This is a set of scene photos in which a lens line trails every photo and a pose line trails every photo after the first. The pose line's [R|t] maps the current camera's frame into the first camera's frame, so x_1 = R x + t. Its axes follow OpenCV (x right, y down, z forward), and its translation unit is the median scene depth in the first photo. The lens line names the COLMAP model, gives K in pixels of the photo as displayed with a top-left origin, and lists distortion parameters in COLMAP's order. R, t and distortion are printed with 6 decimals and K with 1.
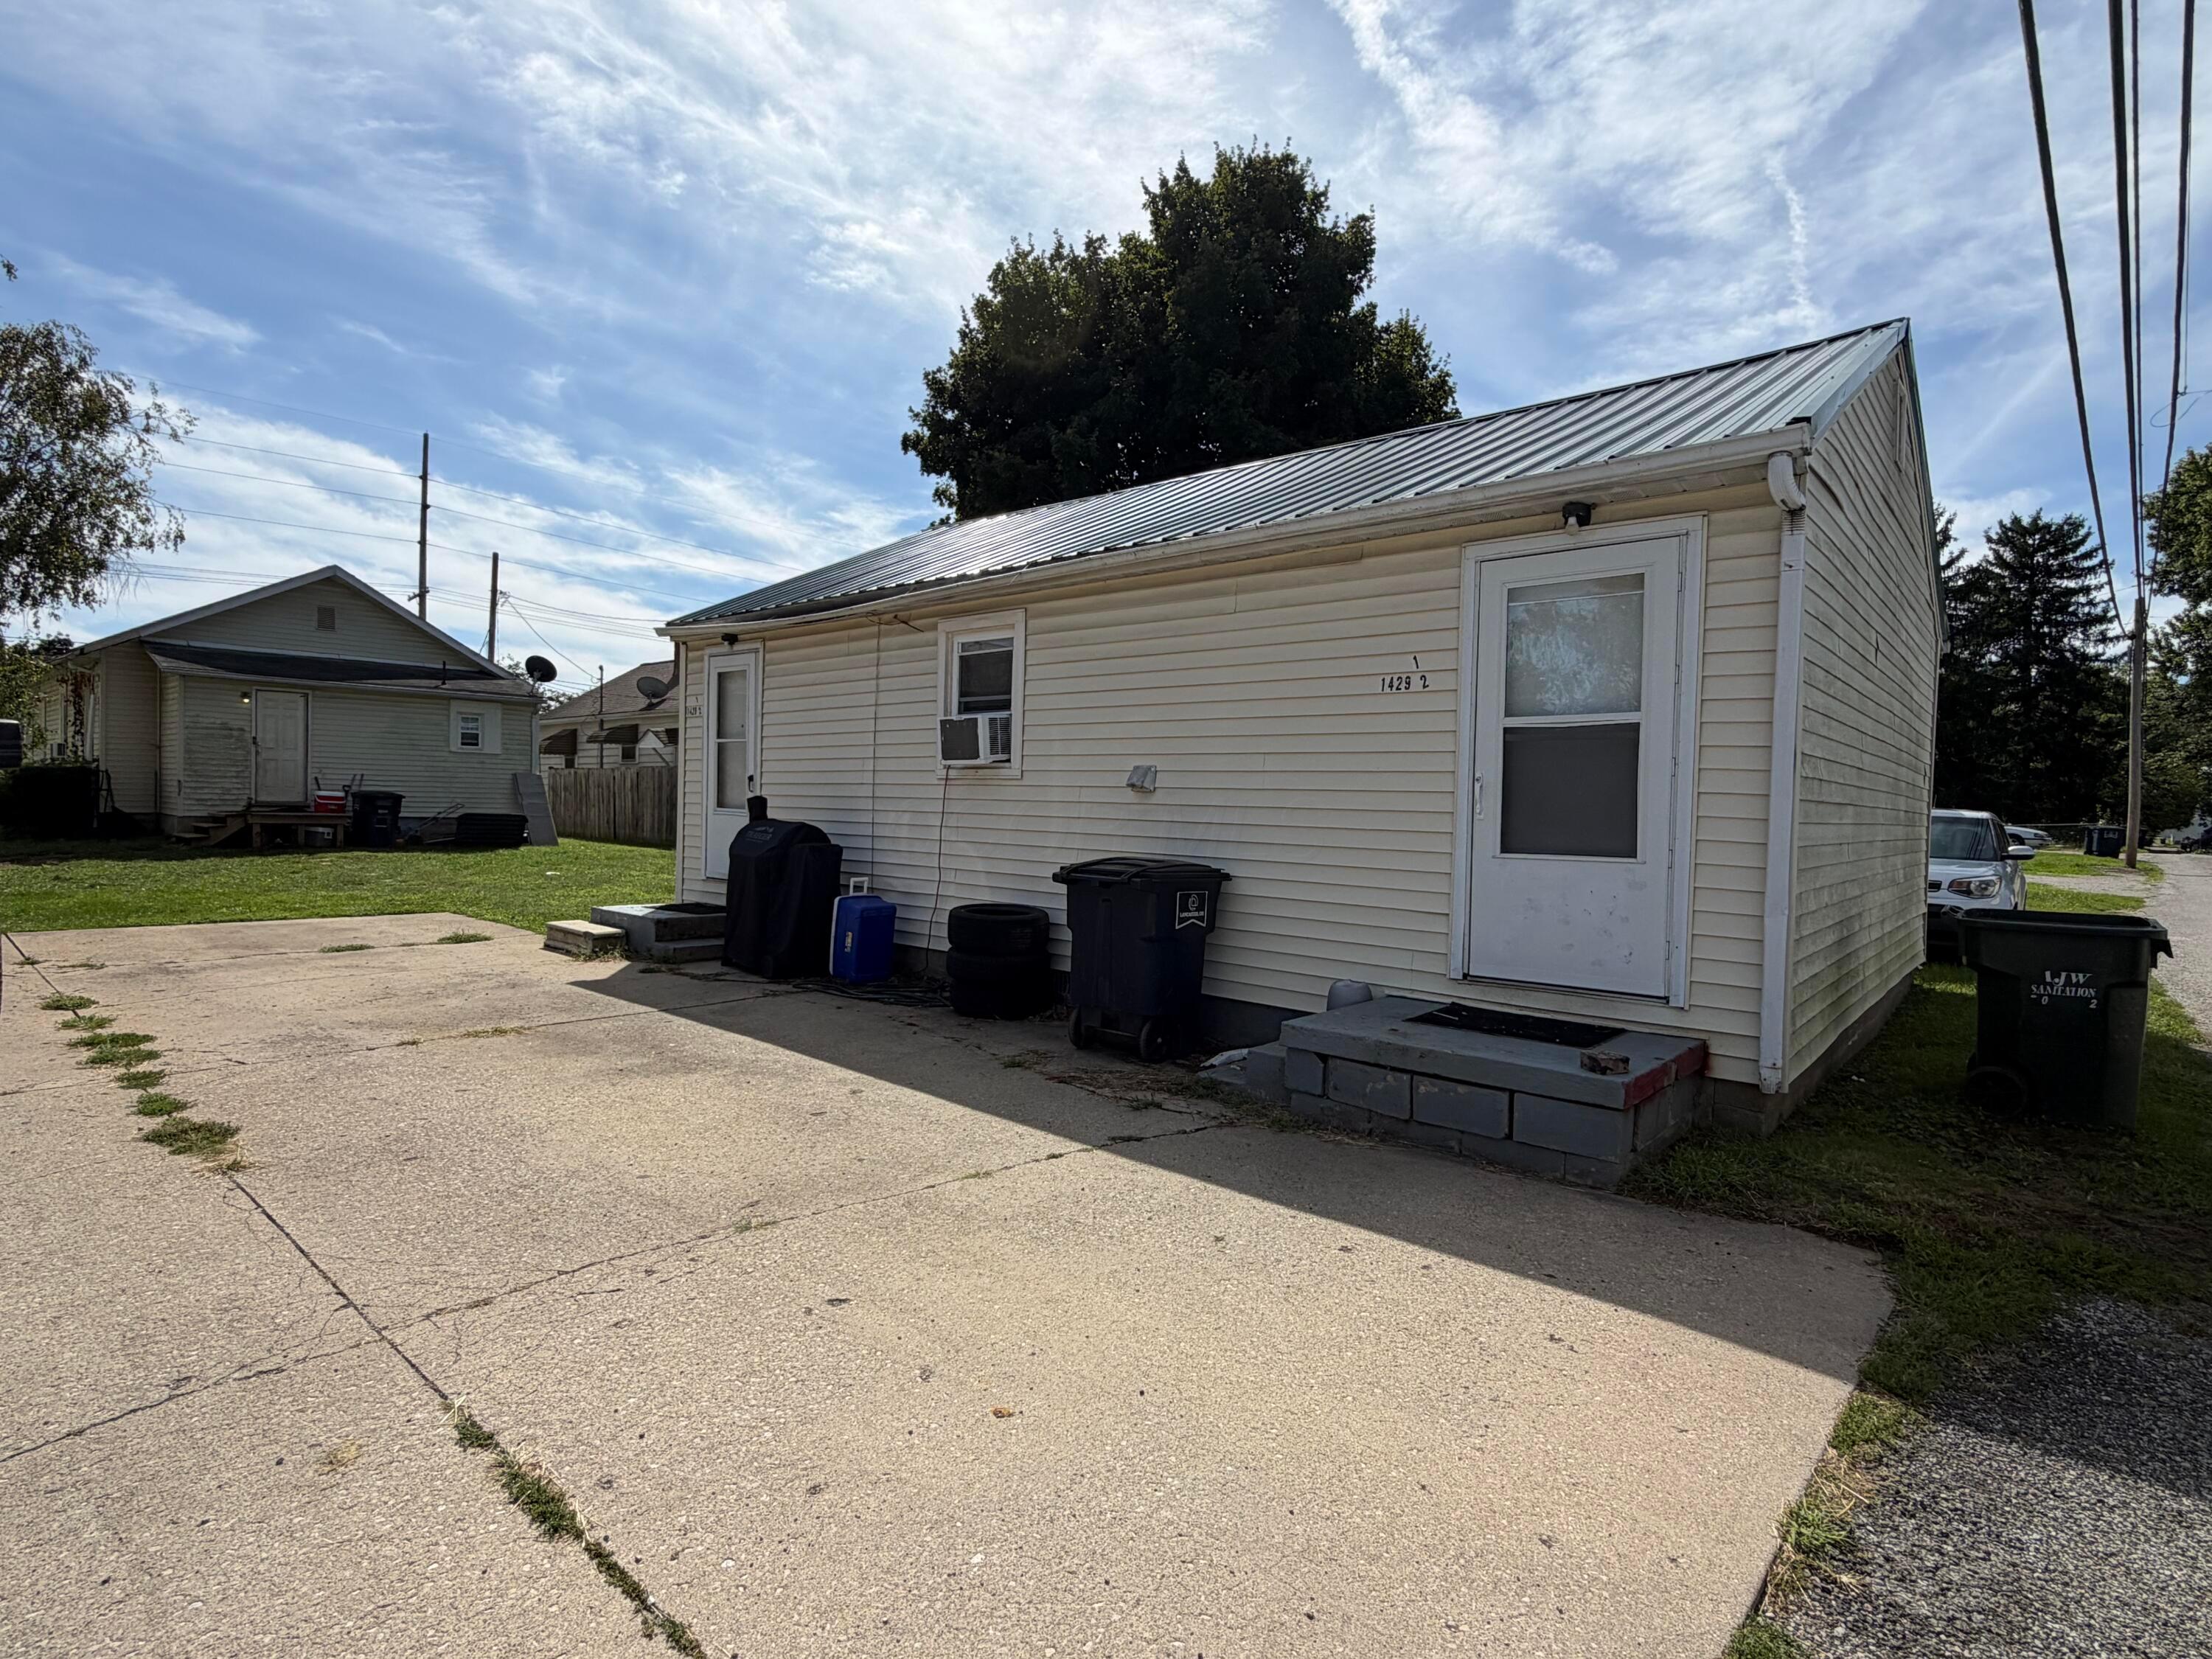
lens RADIAL K [[1169.0, 0, 1106.0], [0, 1169.0, 829.5], [0, 0, 1]] dist [0.001905, -0.000335]
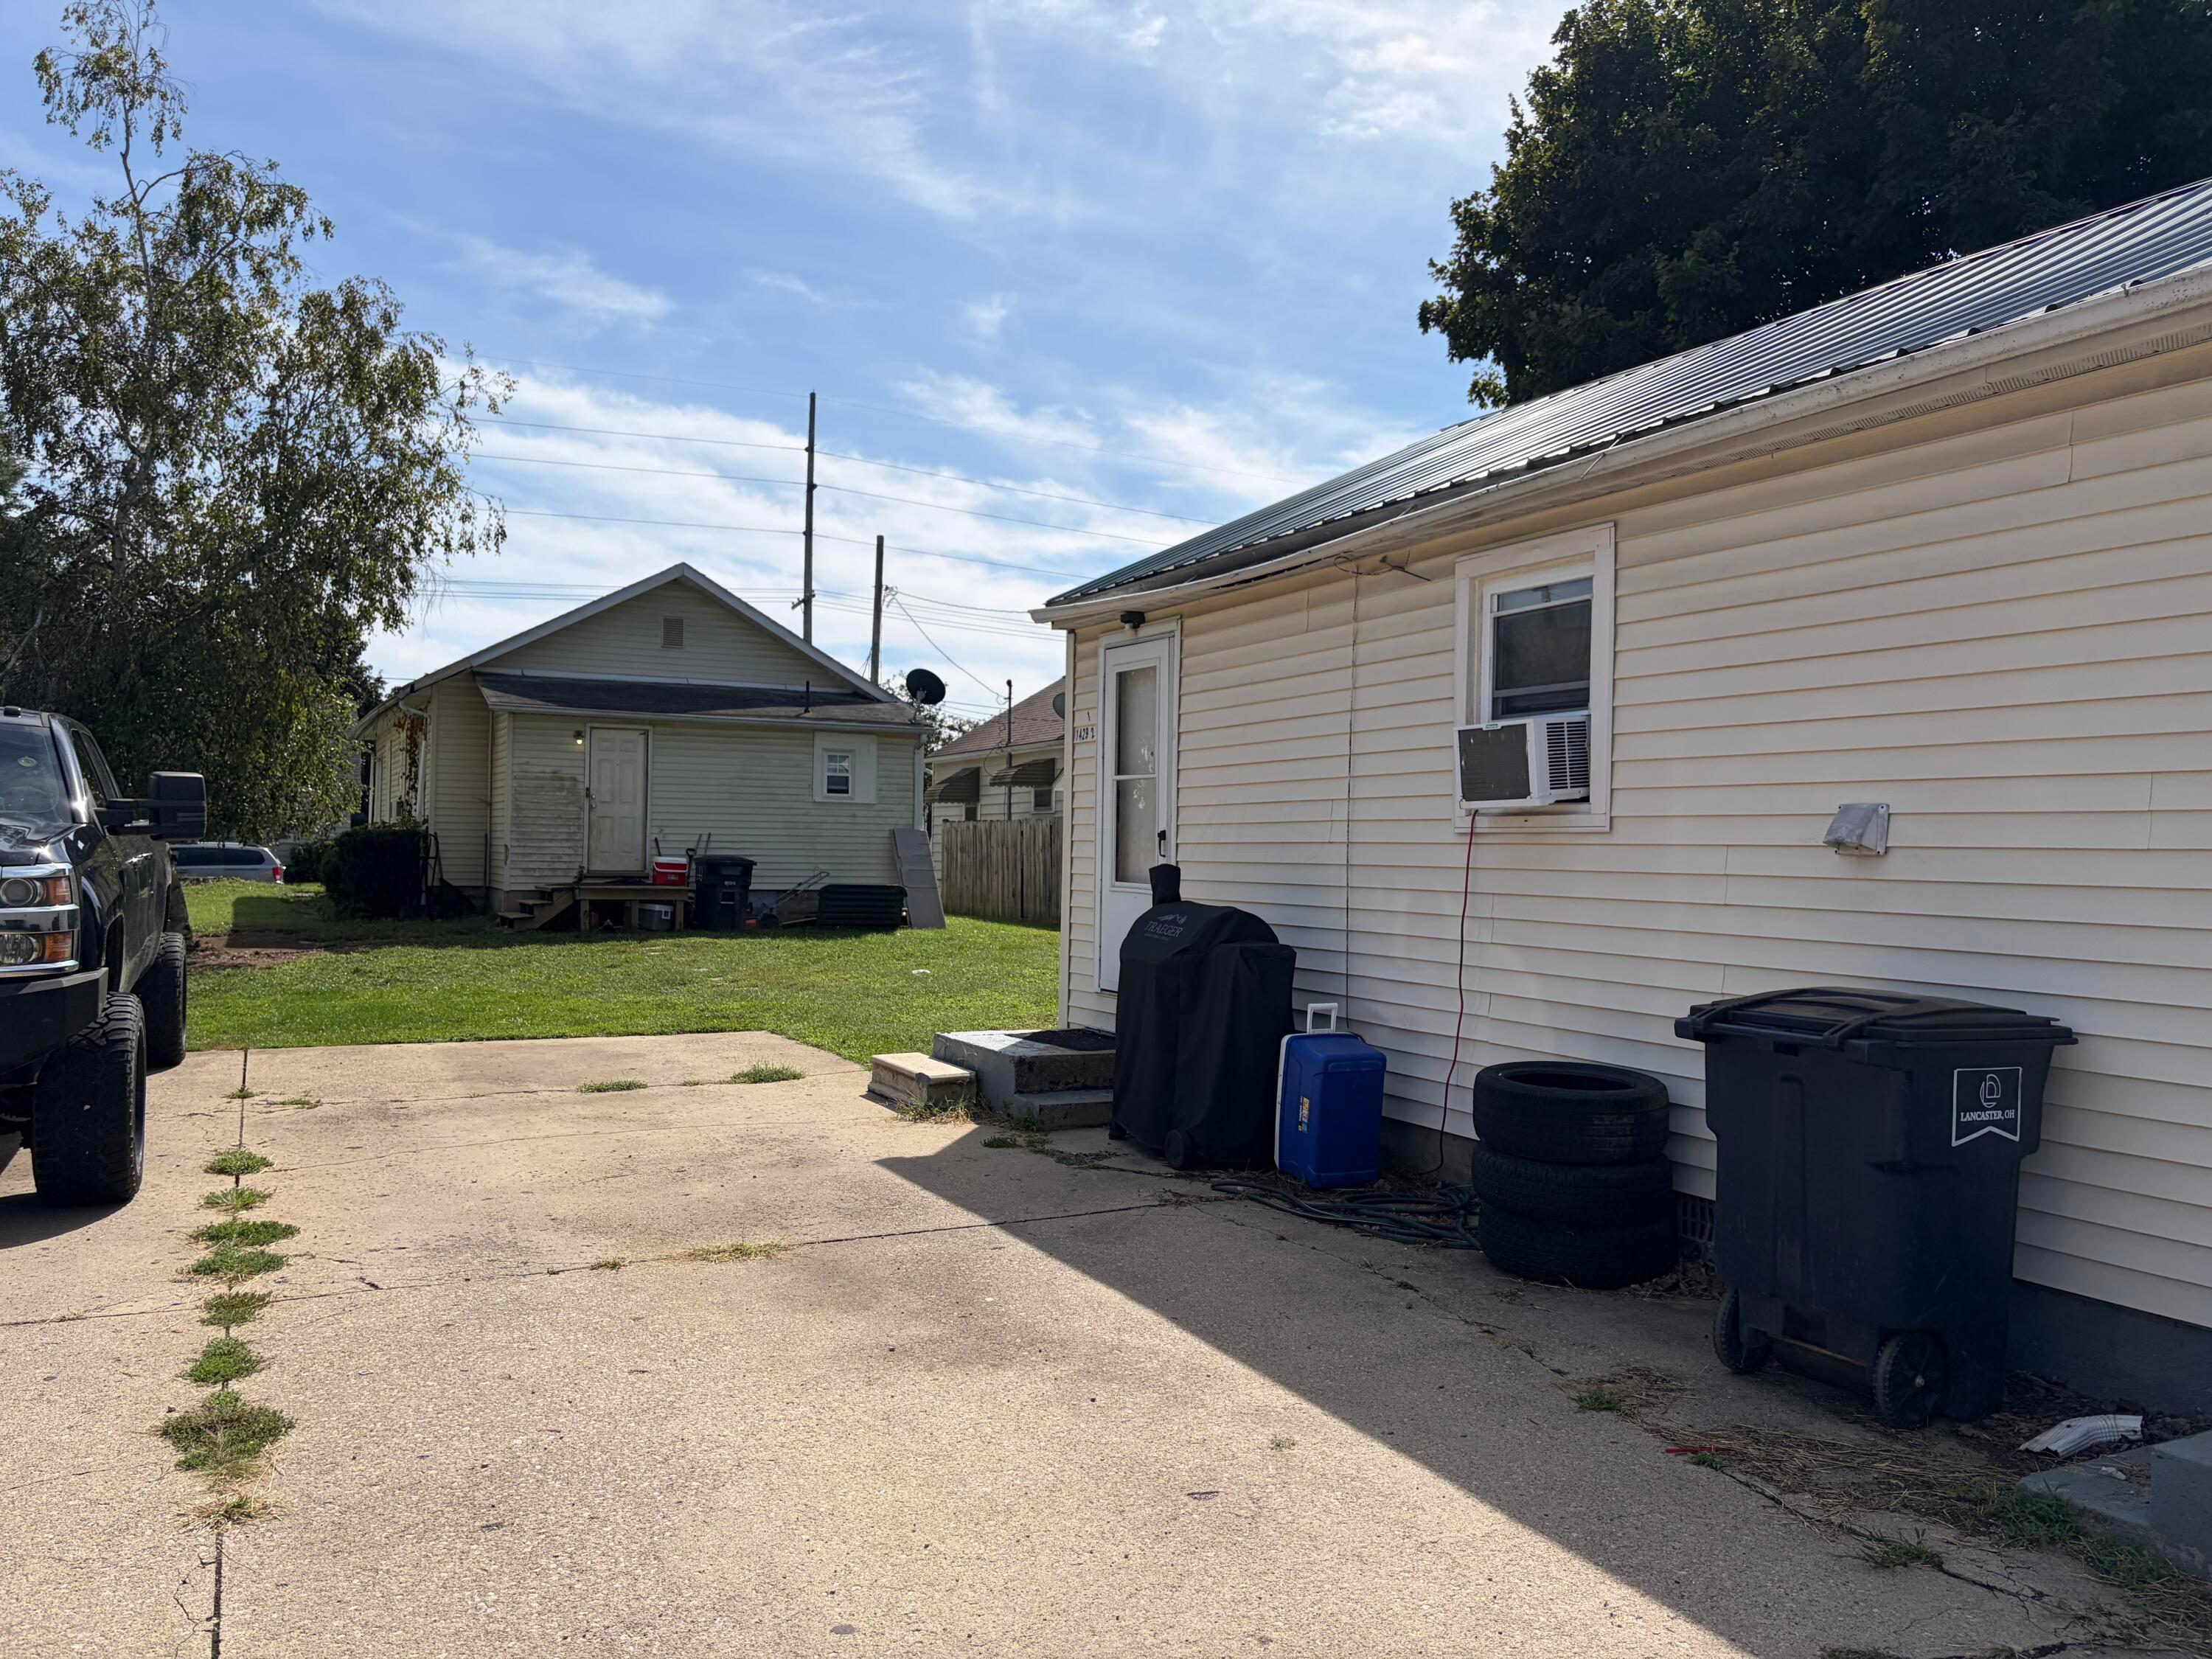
lens RADIAL K [[1675.3, 0, 1106.0], [0, 1675.3, 829.5], [0, 0, 1]] dist [0.076497, -0.095025]
pose [[0.933481, -0.014586, -0.358330, -0.008361], [-0.000319, 0.999138, -0.041501, -0.010396], [0.358626, 0.038855, 0.932672, 0.158465]]
